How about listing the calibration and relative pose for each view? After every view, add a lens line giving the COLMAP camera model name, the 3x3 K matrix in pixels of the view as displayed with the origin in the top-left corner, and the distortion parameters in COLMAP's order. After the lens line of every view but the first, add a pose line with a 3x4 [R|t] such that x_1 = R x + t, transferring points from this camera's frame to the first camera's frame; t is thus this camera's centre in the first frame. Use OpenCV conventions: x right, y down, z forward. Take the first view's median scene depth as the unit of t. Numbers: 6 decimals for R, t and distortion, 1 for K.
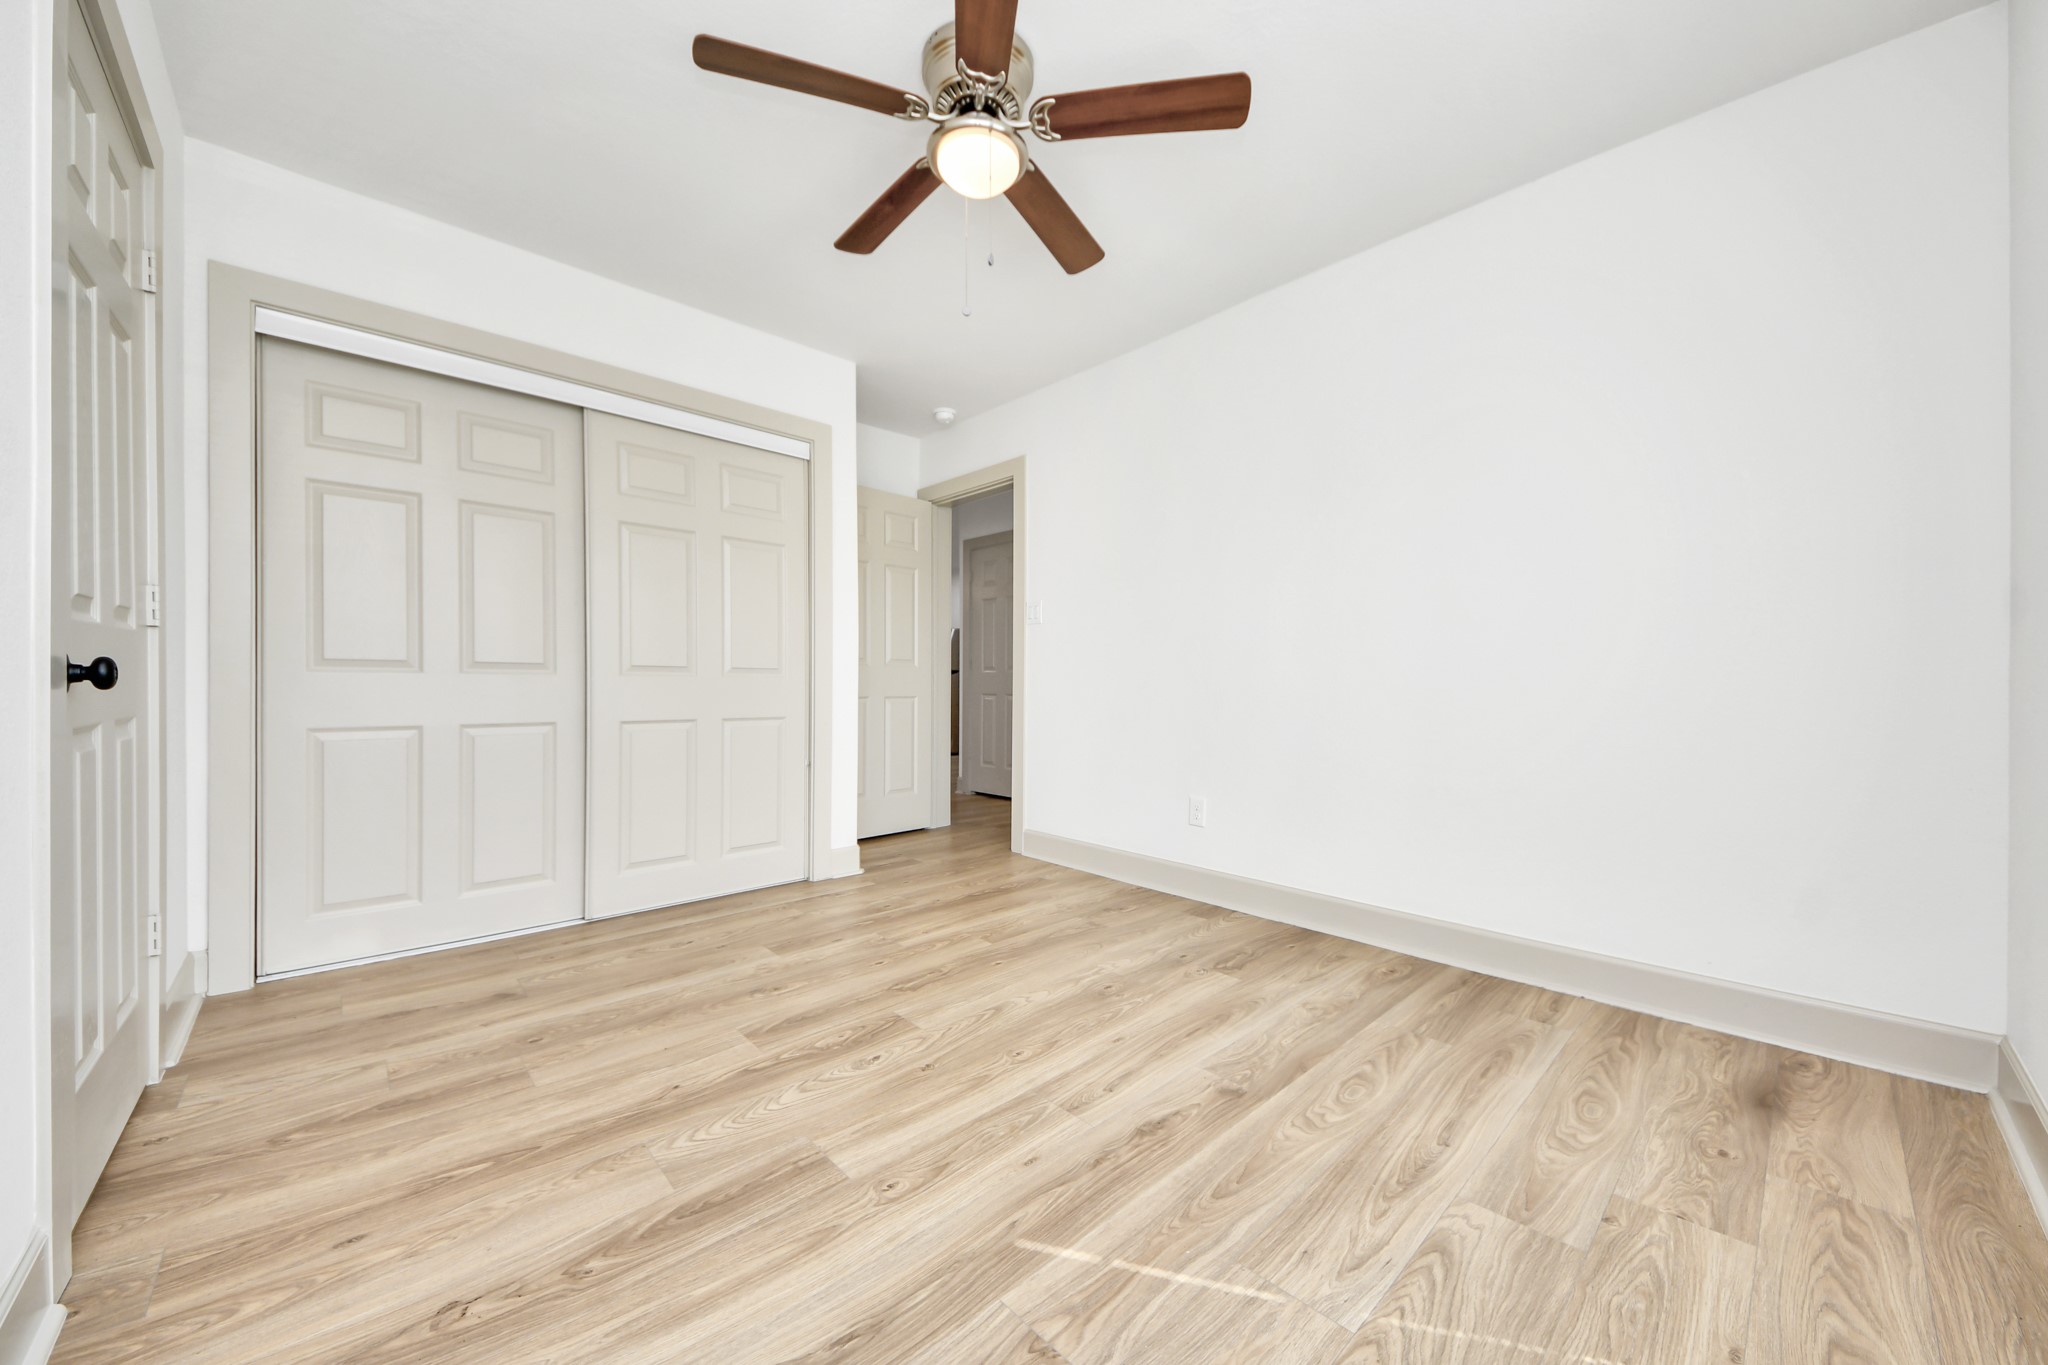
lens RADIAL K [[739.8, 0, 1048.5], [0, 739.8, 681.8], [0, 0, 1]] dist [0.049787, -0.024441]
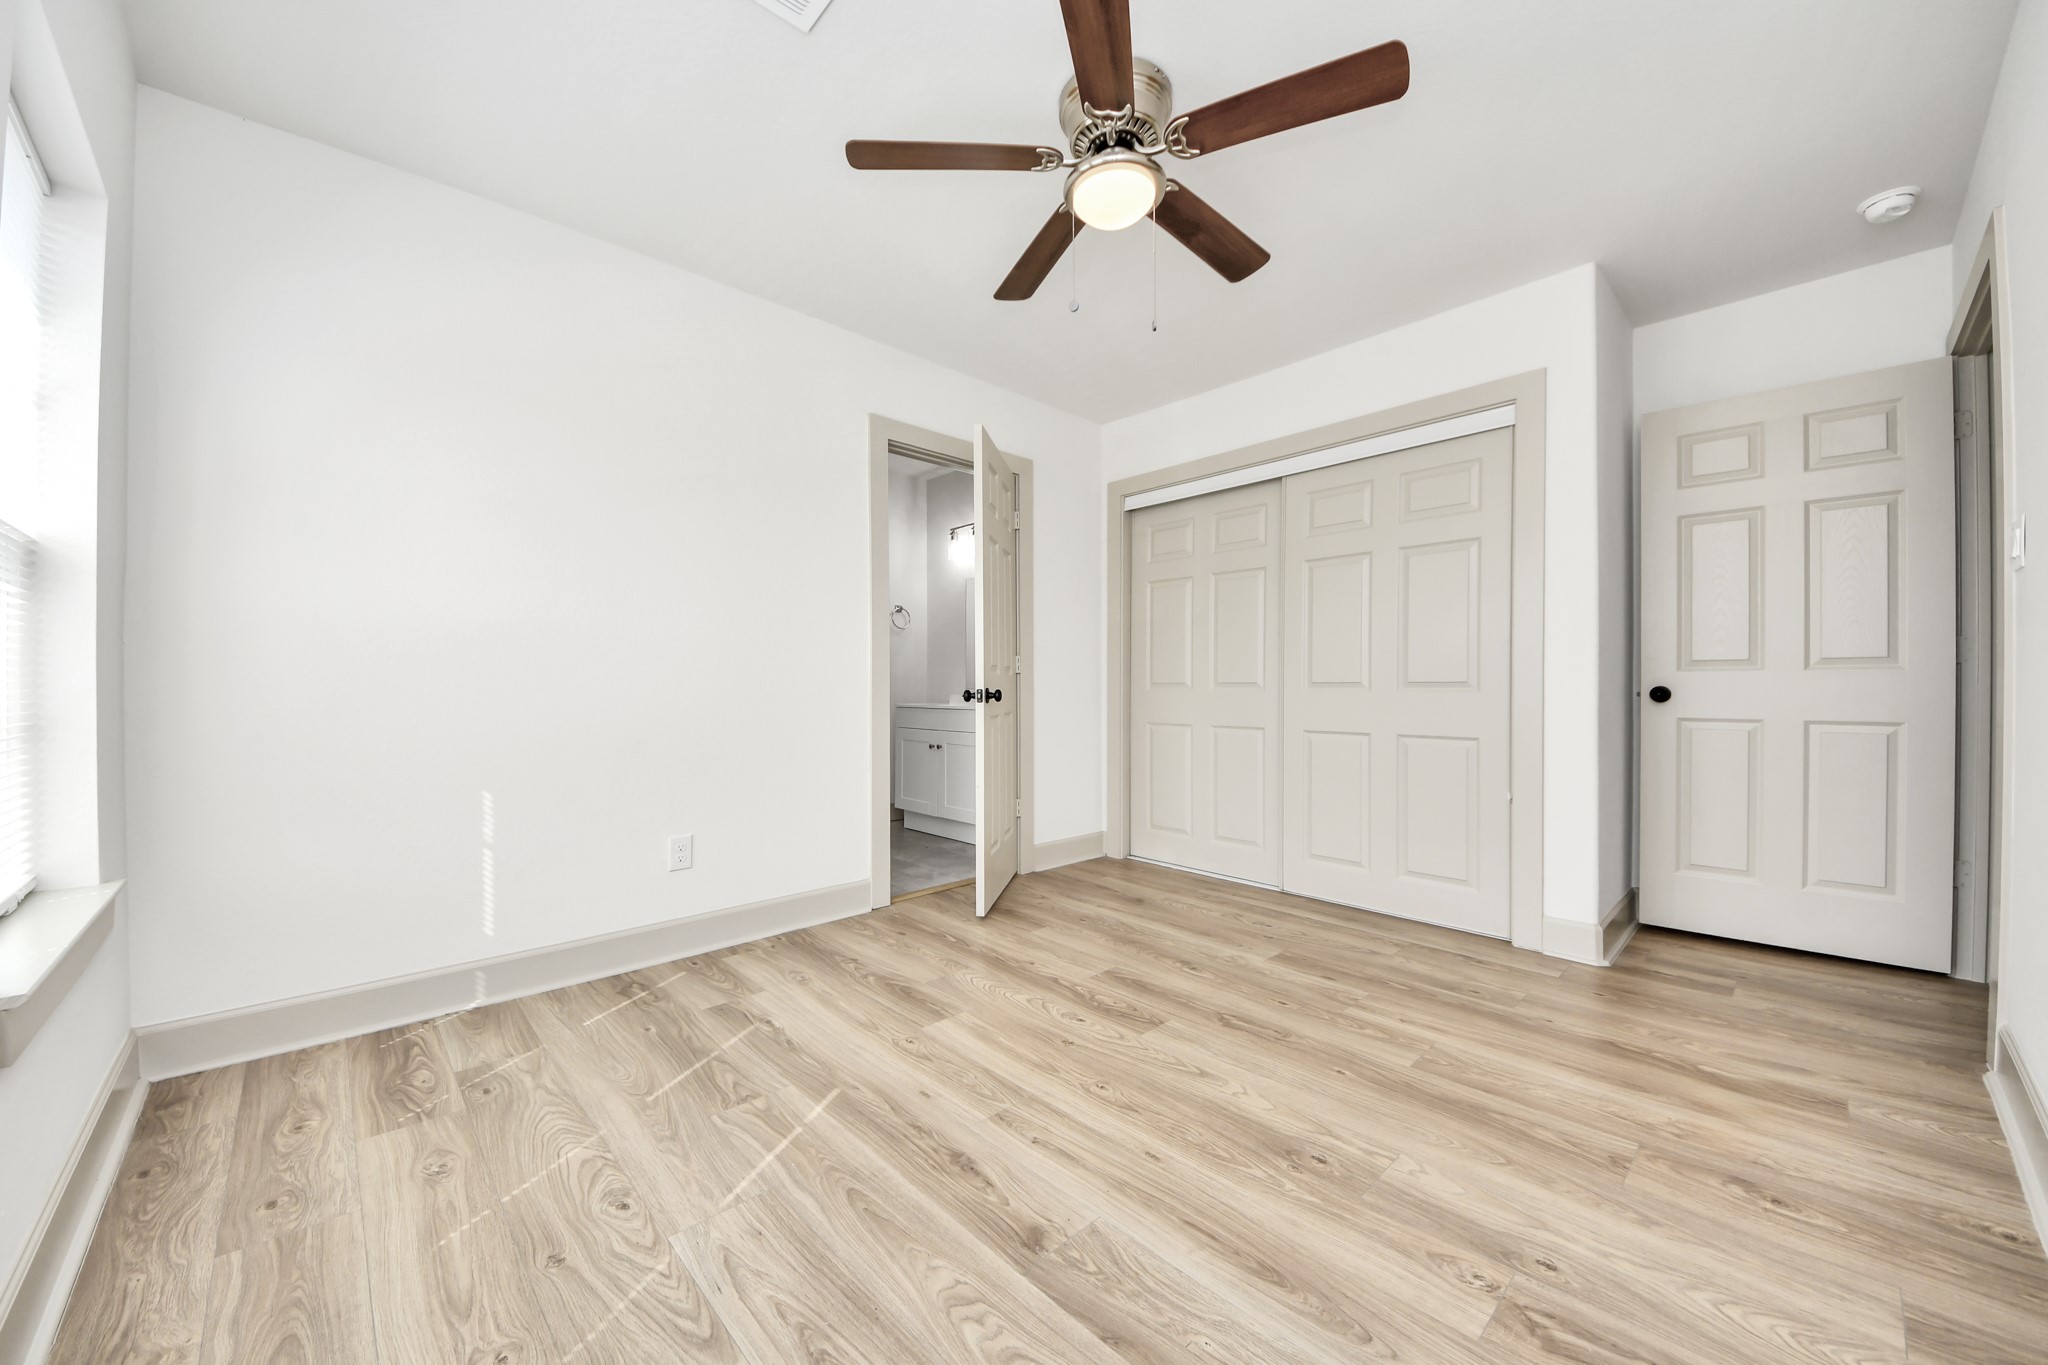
lens RADIAL K [[711.0, 0, 1013.4], [0, 711.0, 688.6], [0, 0, 1]] dist [0.045510, -0.024397]
pose [[0.010097, -0.001273, -0.999948, 0.884175], [0.005316, 0.999985, -0.001220, -0.024280], [0.999935, -0.005303, 0.010103, 0.858999]]
